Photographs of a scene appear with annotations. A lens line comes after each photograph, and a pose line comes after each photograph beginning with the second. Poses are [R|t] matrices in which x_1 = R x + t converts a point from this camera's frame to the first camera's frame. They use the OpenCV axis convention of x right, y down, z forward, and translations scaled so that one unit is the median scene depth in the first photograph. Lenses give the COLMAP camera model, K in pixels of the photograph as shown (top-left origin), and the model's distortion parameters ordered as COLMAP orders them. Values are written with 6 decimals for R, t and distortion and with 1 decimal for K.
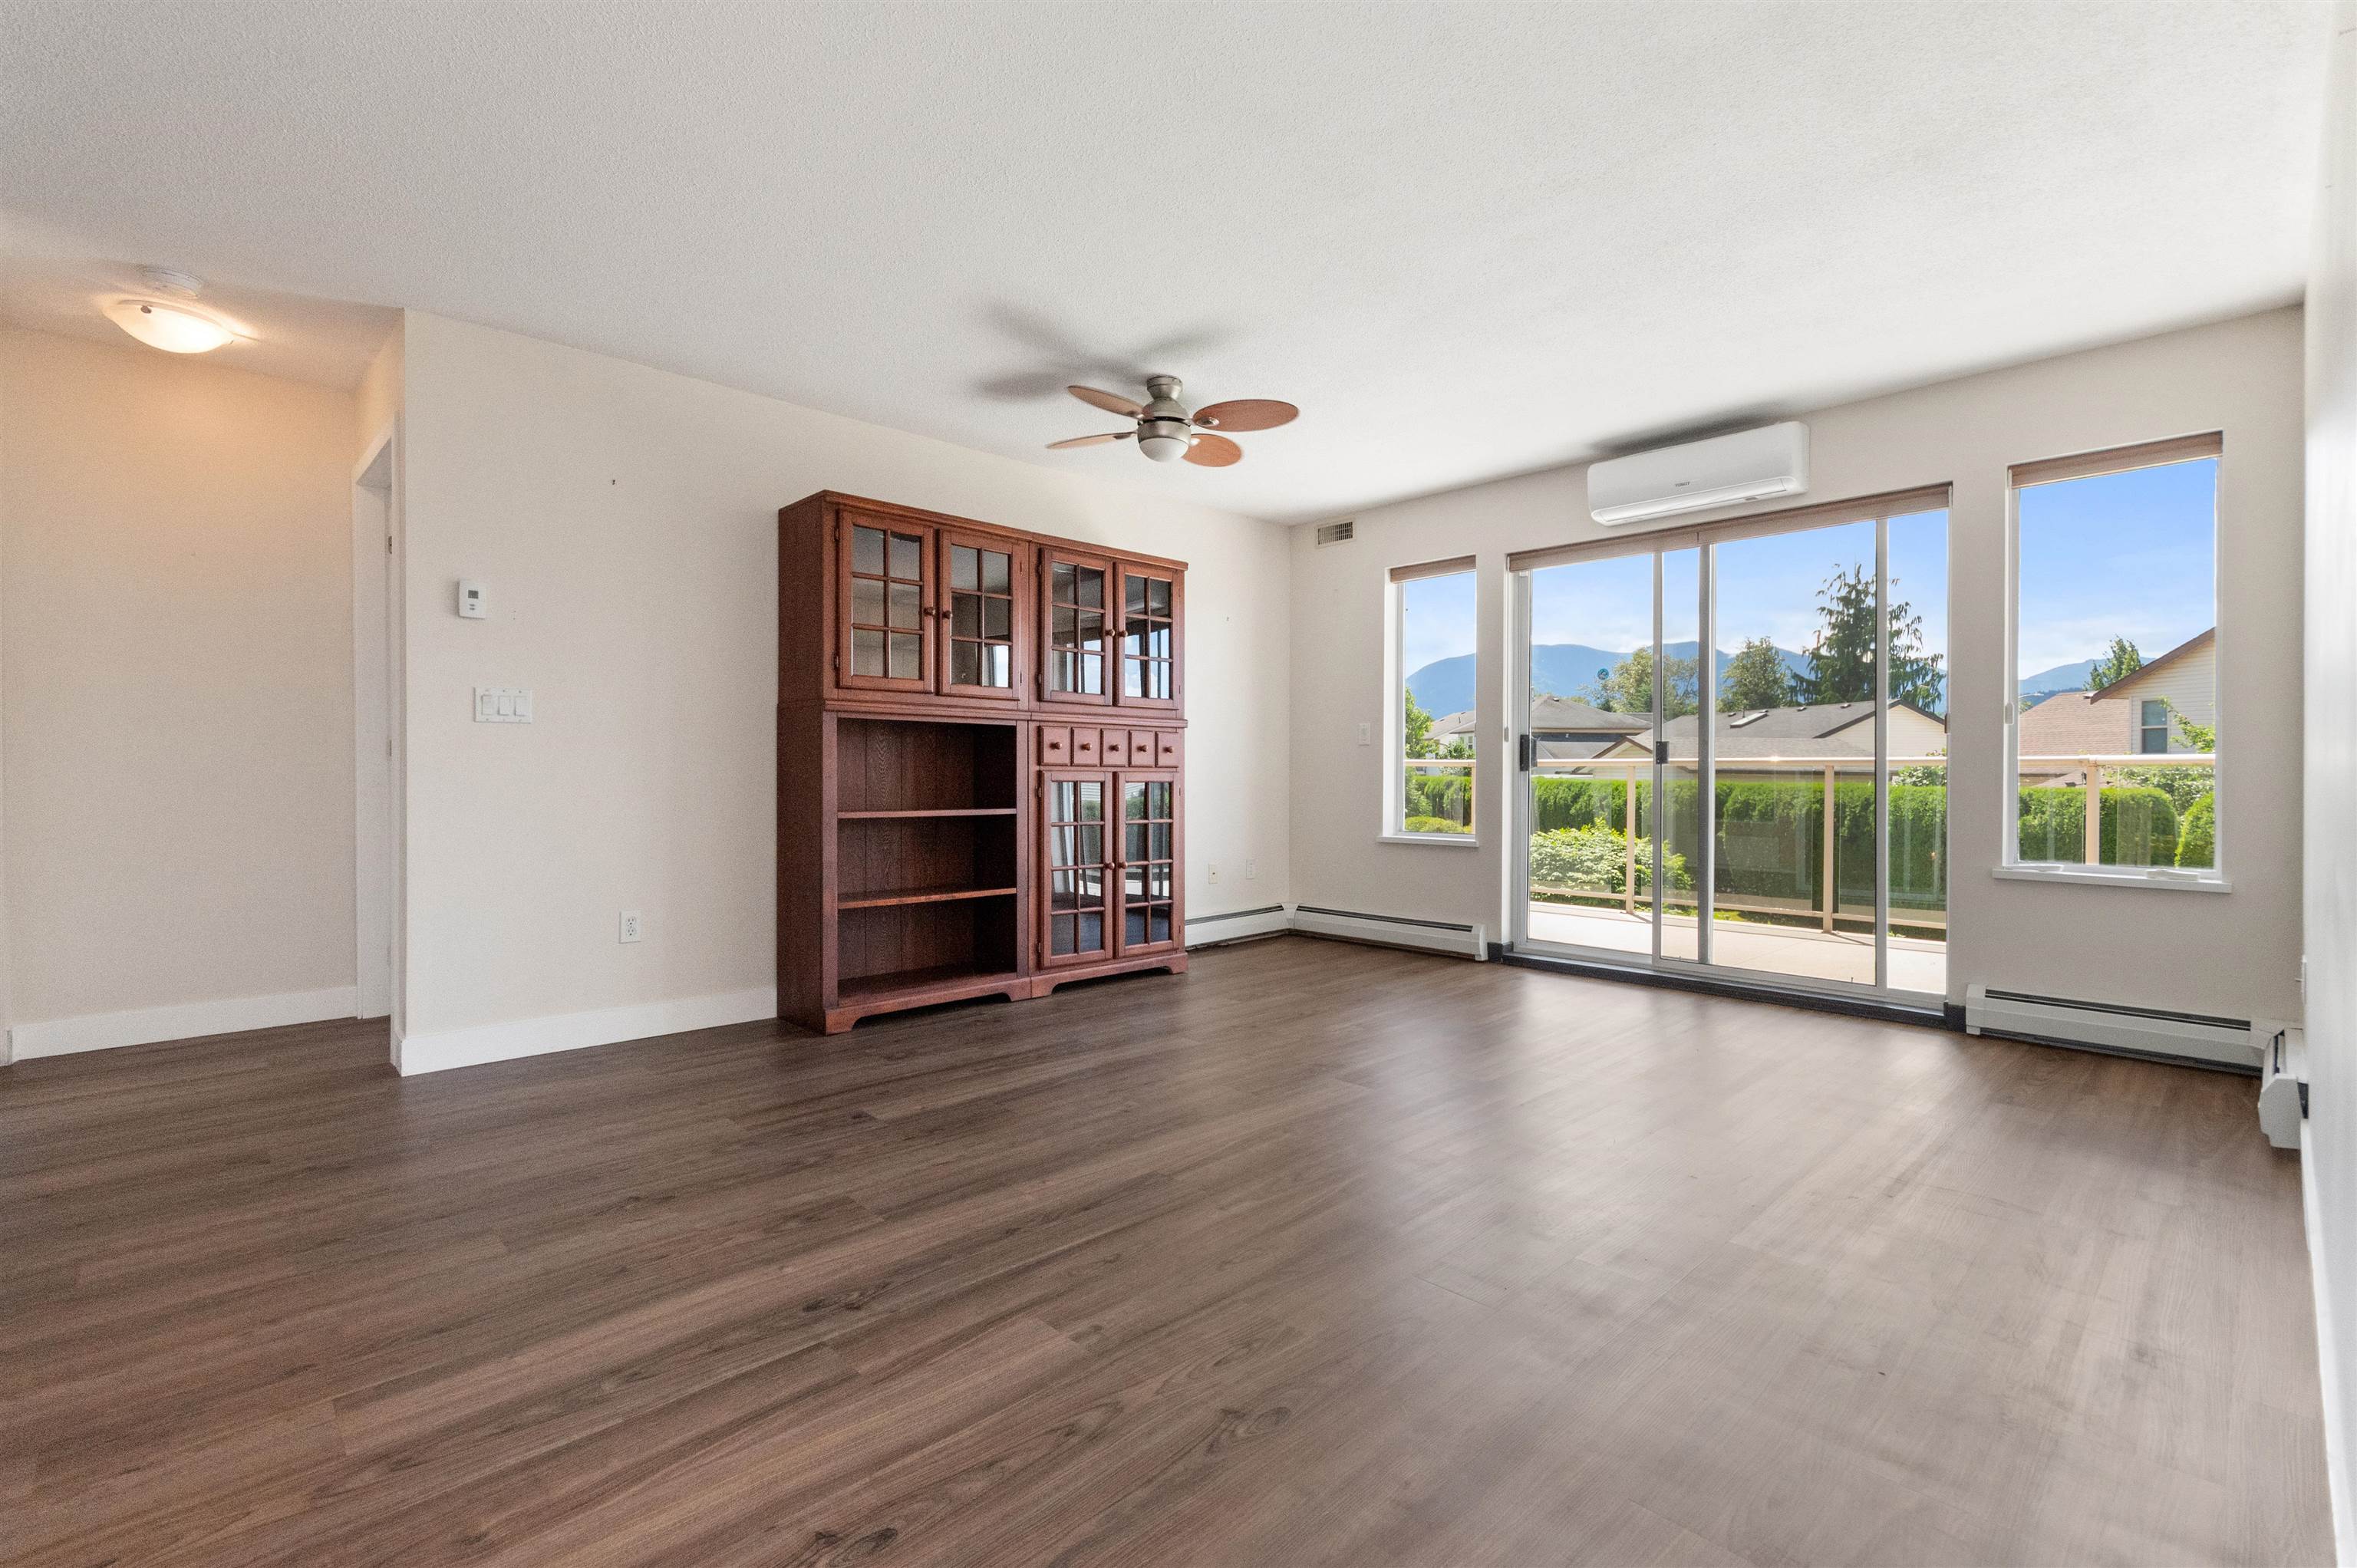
lens RADIAL K [[1038.3, 0, 1174.9], [0, 1038.3, 780.3], [0, 0, 1]] dist [-0.000011, 0.000365]
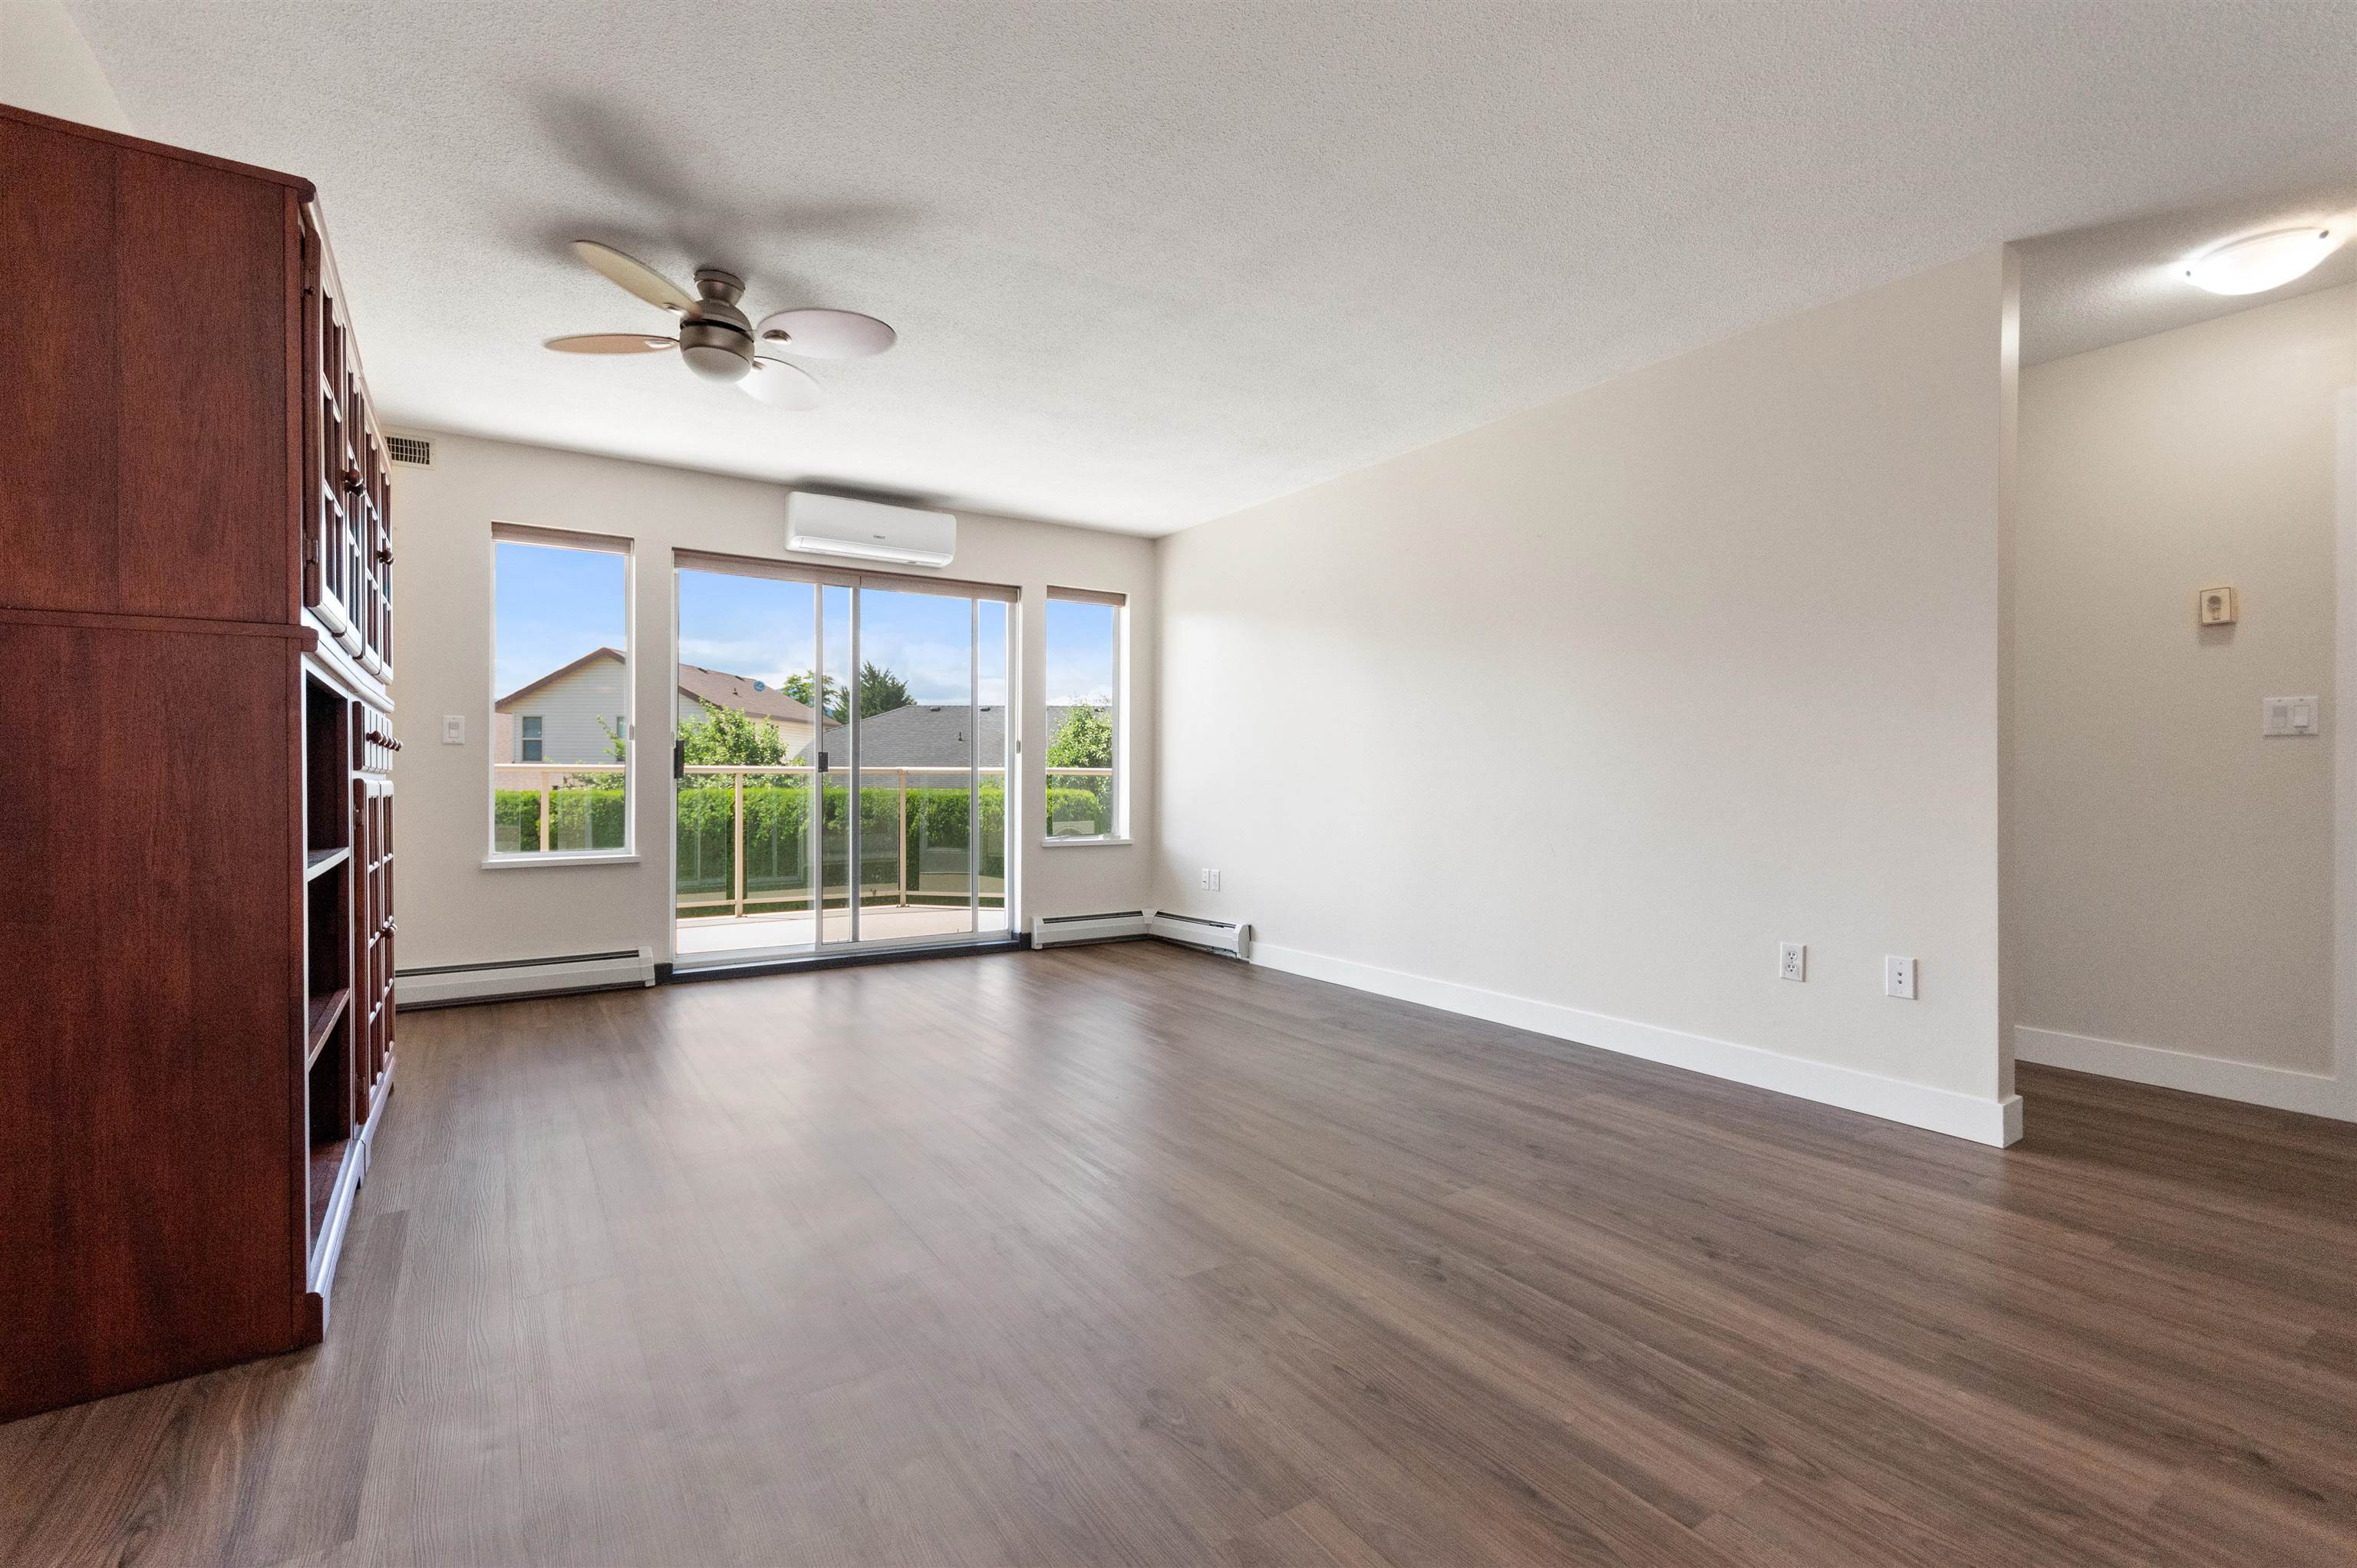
lens RADIAL K [[1038.3, 0, 1174.9], [0, 1038.3, 780.3], [0, 0, 1]] dist [-0.000011, 0.000365]
pose [[0.181833, -0.003252, 0.983324, -0.645108], [0.007335, 0.999971, 0.001951, -0.006935], [-0.983302, 0.006858, 0.181851, 0.472116]]
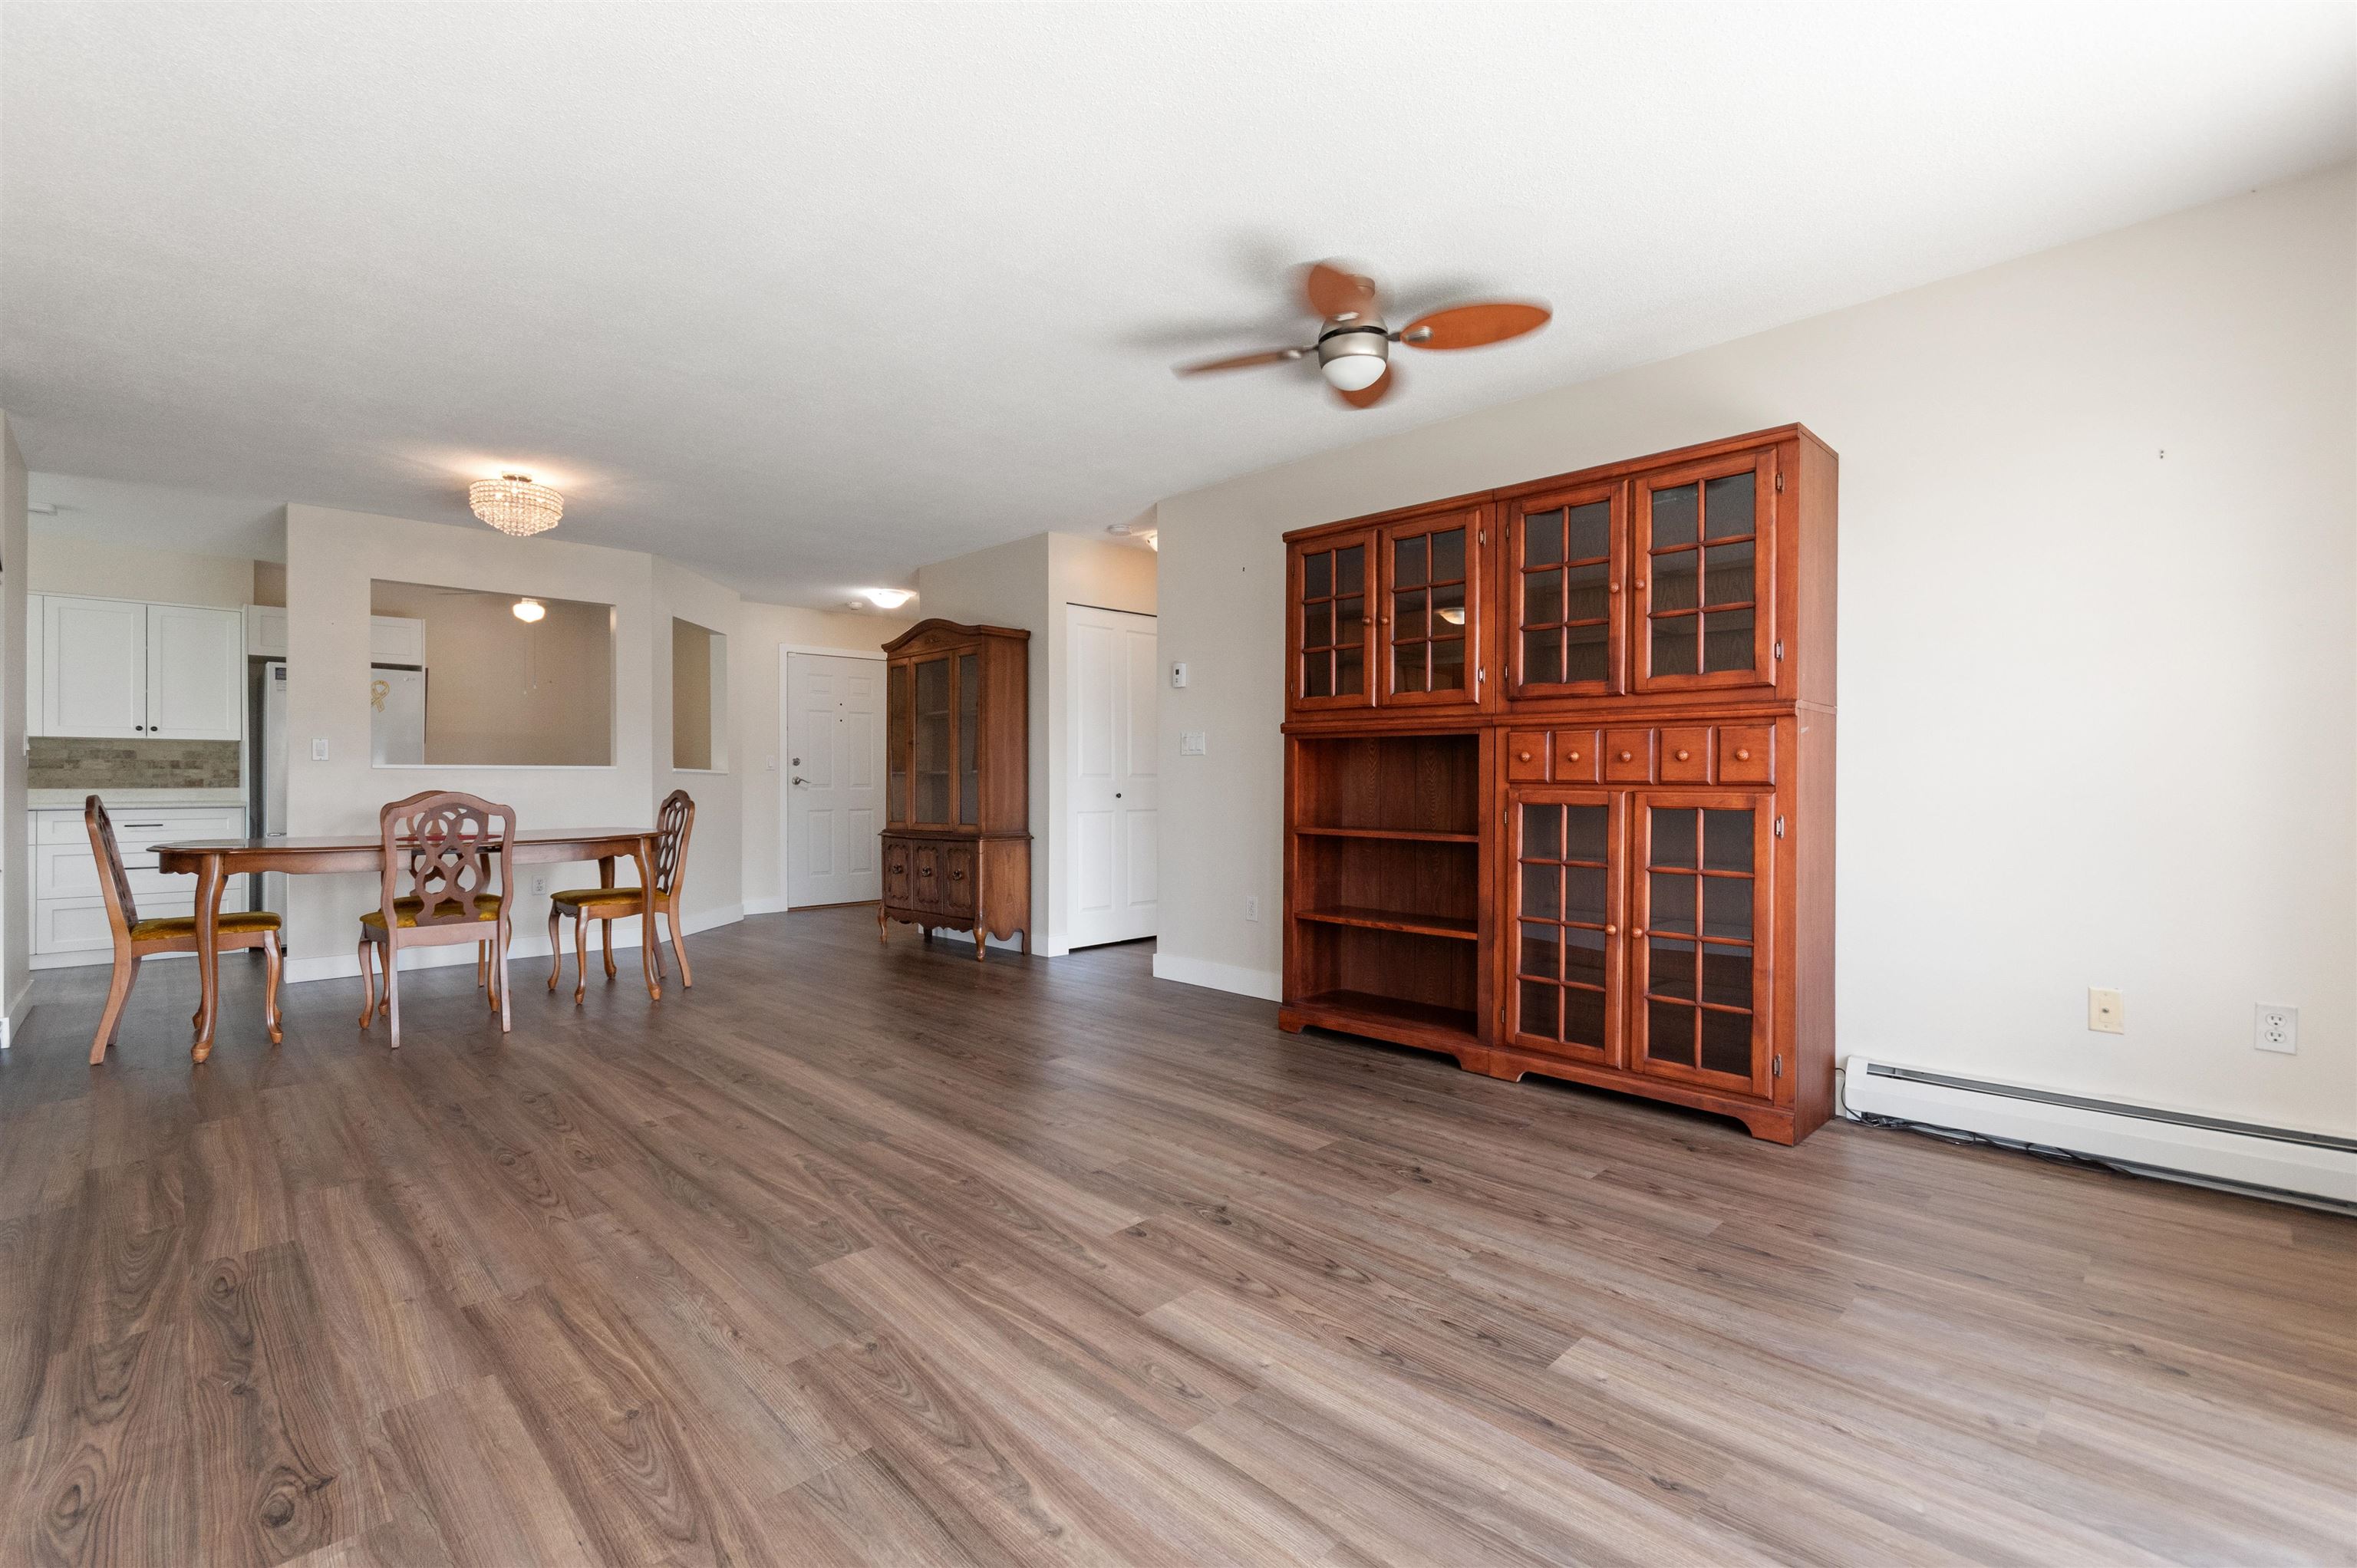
lens RADIAL K [[1074.9, 0, 1178.5], [0, 1074.9, 784.0], [0, 0, 1]] dist [0.011729, -0.008219]
pose [[-0.000811, 0.001992, -0.999998, 0.708581], [-0.007632, 0.999969, 0.001999, -0.013914], [0.999971, 0.007633, -0.000796, 0.786747]]
